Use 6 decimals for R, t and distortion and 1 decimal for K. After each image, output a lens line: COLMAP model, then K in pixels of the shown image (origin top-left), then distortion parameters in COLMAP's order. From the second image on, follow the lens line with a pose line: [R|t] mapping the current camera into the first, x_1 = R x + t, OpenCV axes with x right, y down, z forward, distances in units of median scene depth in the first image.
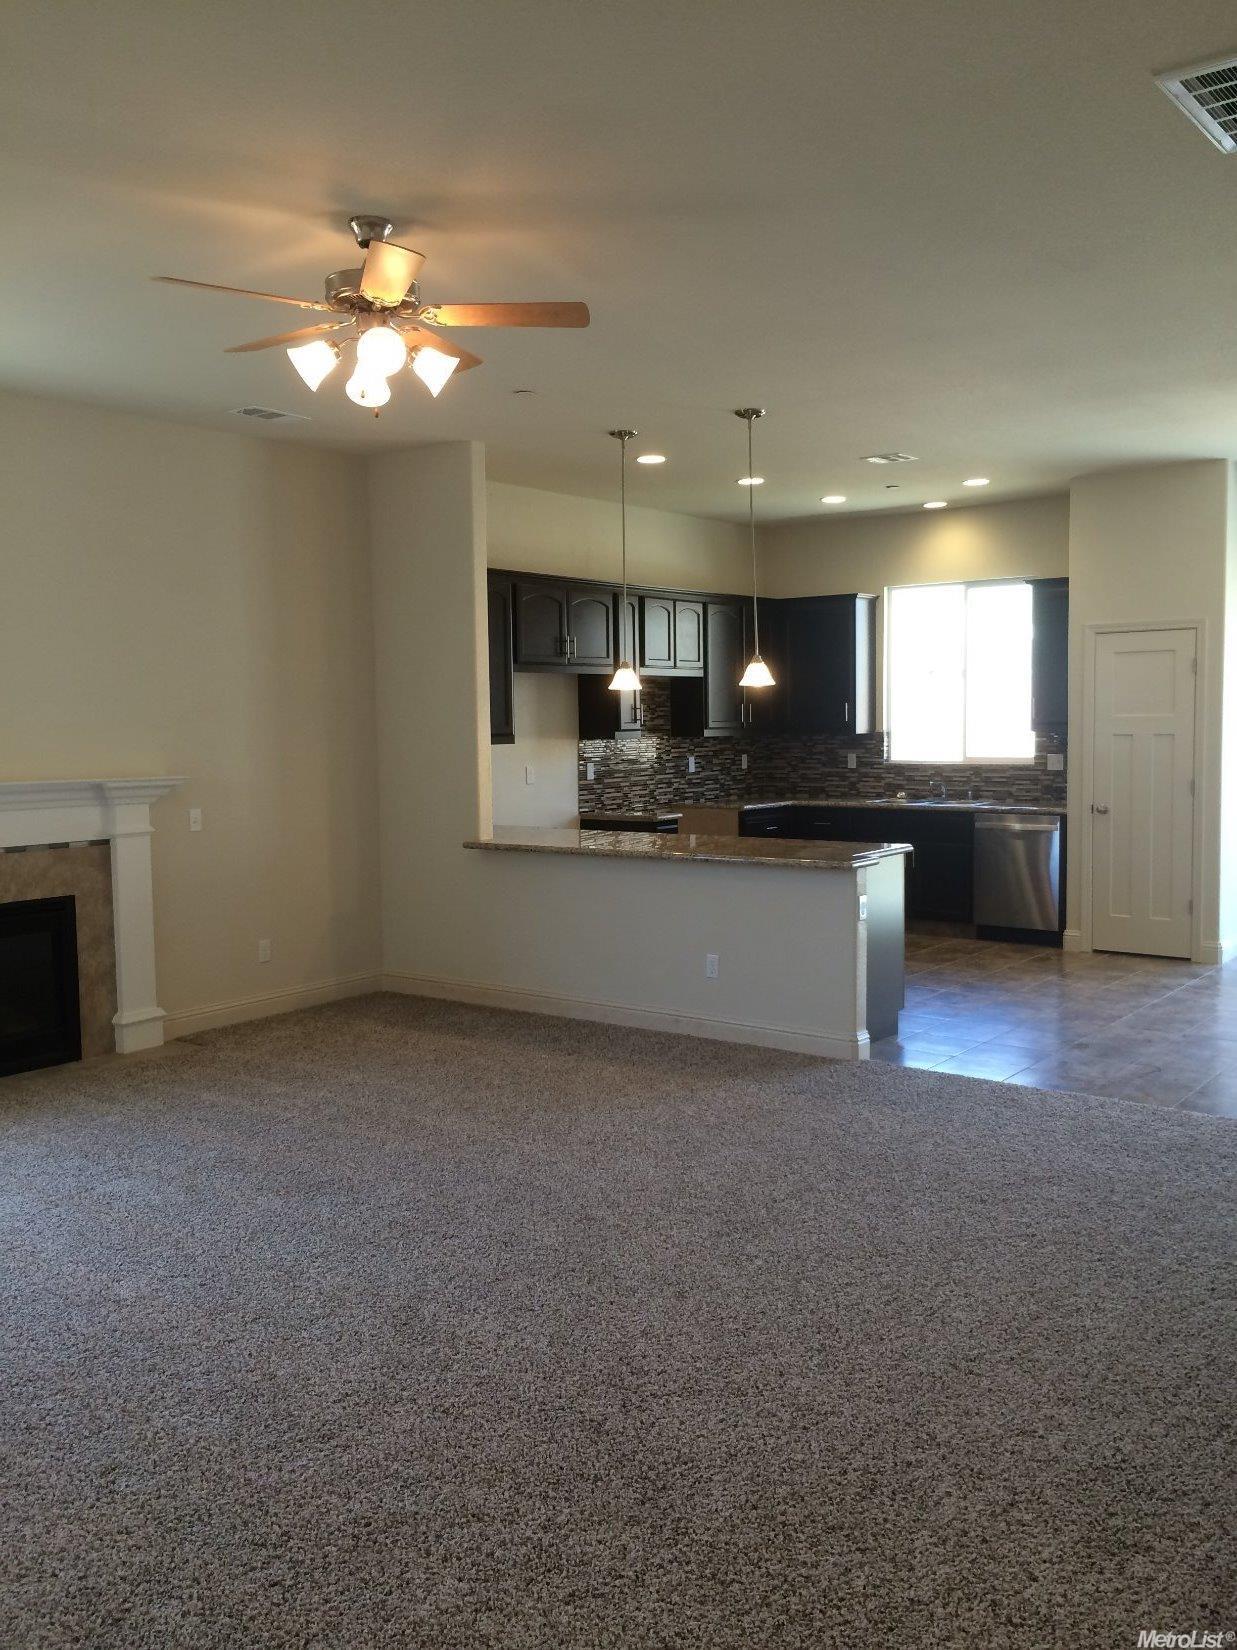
lens RADIAL K [[1408.1, 0, 616.9], [0, 1408.1, 819.6], [0, 0, 1]] dist [0.075515, -0.095323]
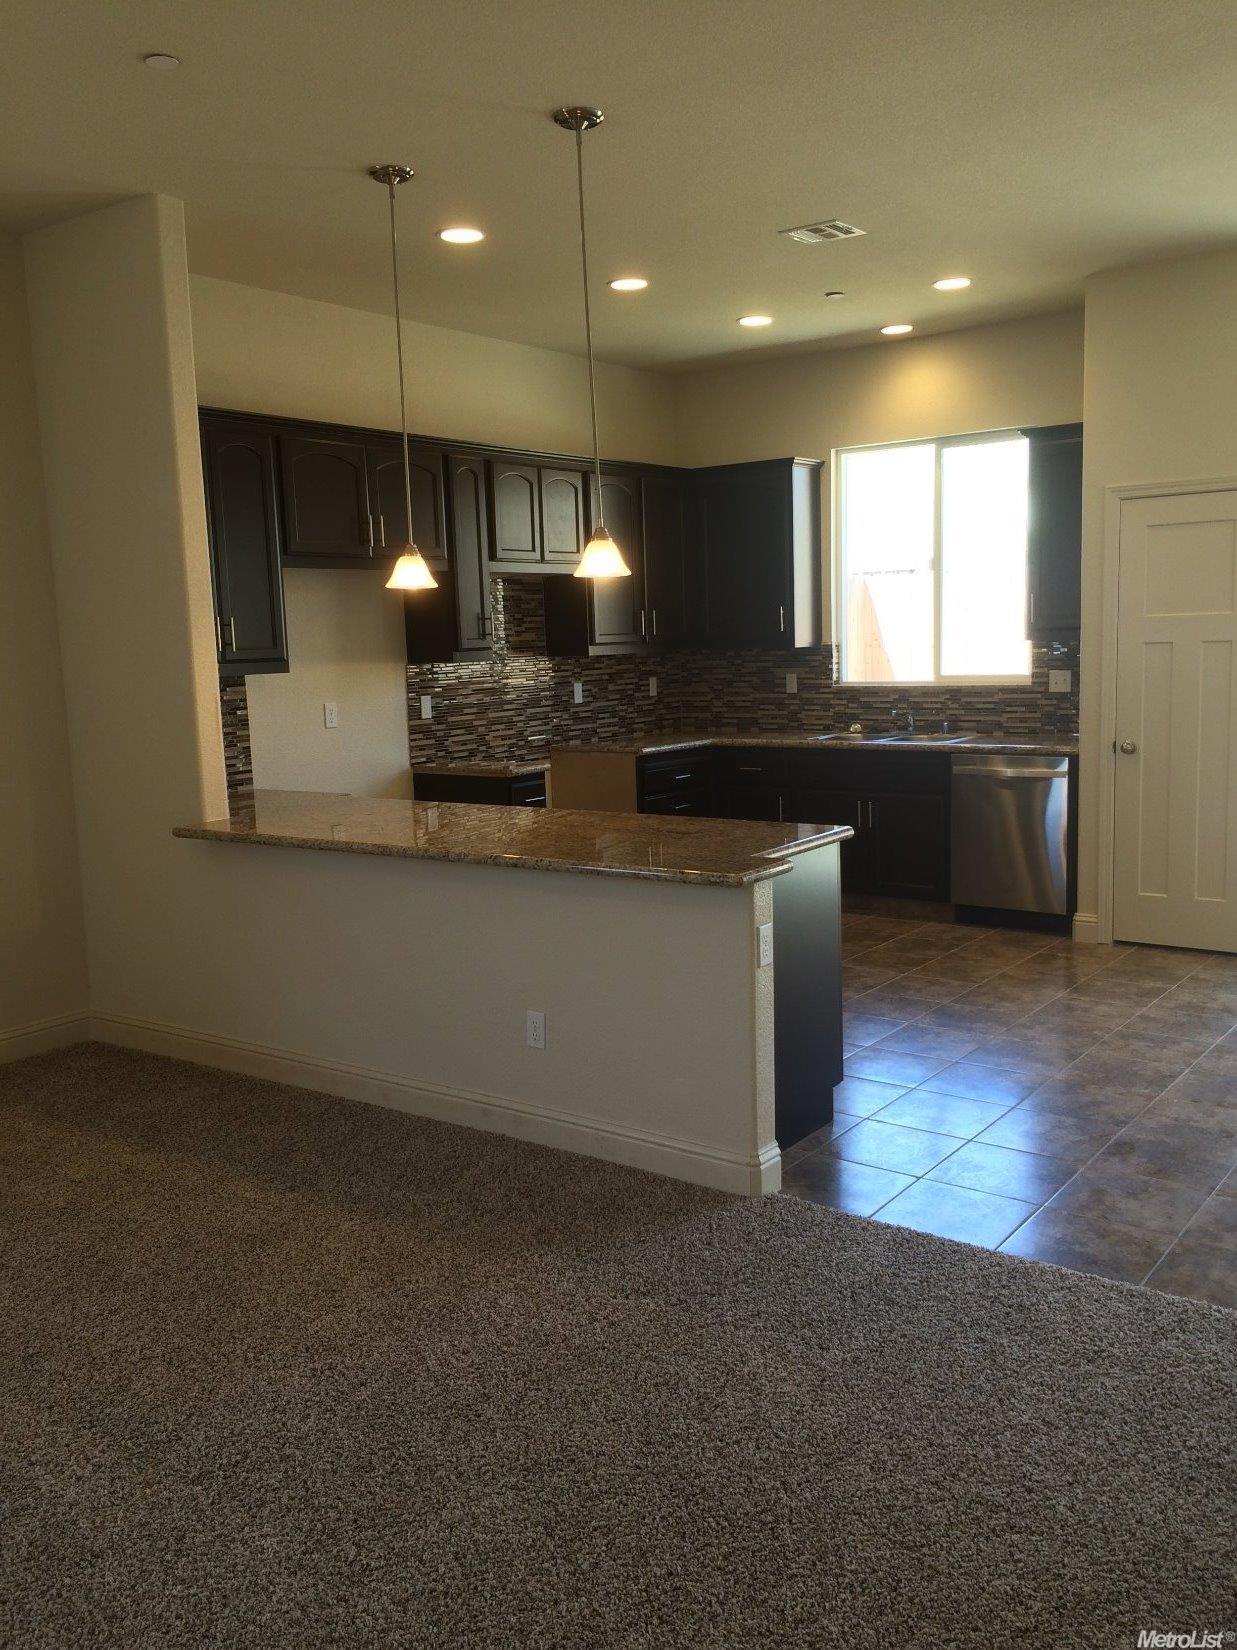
lens RADIAL K [[1408.1, 0, 622.3], [0, 1408.1, 823.2], [0, 0, 1]] dist [0.075515, -0.095323]
pose [[0.999643, -0.020768, 0.016812, 0.068697], [0.019661, 0.997789, 0.063492, -0.018650], [-0.018094, -0.063139, 0.997841, 0.267568]]
